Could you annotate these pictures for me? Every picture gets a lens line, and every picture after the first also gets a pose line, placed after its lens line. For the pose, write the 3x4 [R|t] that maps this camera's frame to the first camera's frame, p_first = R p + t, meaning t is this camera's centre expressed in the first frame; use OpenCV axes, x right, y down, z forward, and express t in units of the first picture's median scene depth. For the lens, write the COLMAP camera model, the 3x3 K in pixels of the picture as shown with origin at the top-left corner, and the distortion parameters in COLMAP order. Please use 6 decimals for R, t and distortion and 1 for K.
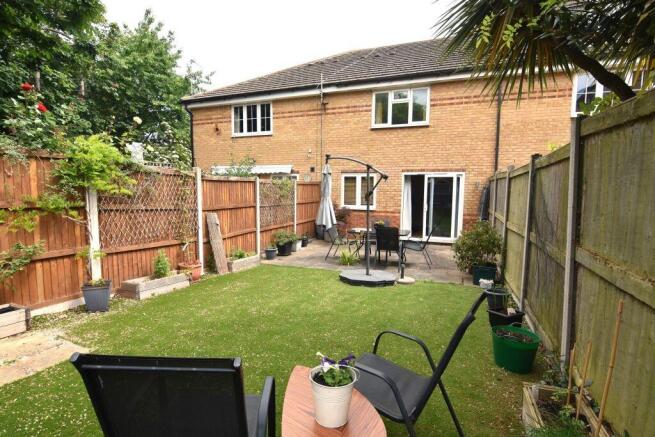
lens RADIAL K [[315.1, 0, 327.5], [0, 315.1, 218.5], [0, 0, 1]] dist [-0.000142, -0.000254]
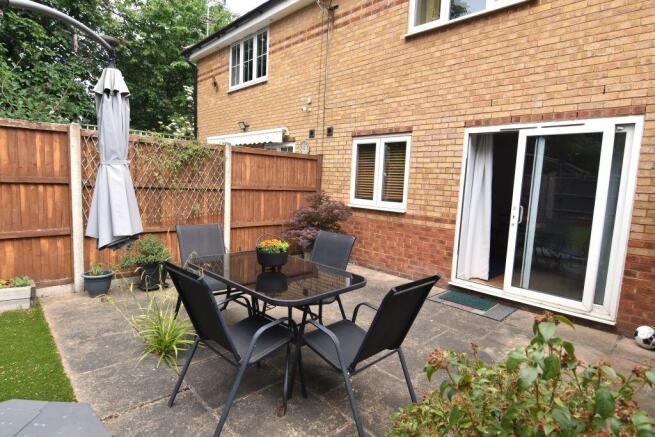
lens RADIAL K [[348.5, 0, 327.5], [0, 348.5, 218.5], [0, 0, 1]] dist [-0.009278, -0.002107]
pose [[0.917695, 0.073596, -0.390409, 0.243275], [-0.074333, 0.997146, 0.013246, -0.016167], [0.390269, 0.016864, 0.920546, 0.467214]]
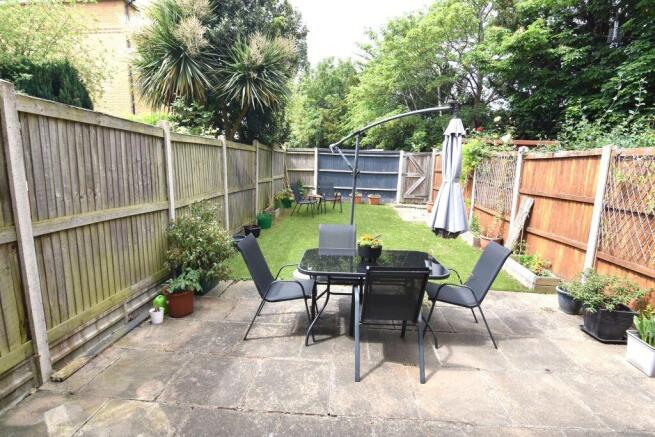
lens RADIAL K [[315.1, 0, 327.5], [0, 315.1, 218.5], [0, 0, 1]] dist [-0.000142, -0.000254]
pose [[-0.937943, 0.016470, -0.346397, 0.246908], [-0.074281, 0.966147, 0.247067, -0.078466], [0.338740, 0.257465, -0.904968, 0.932470]]
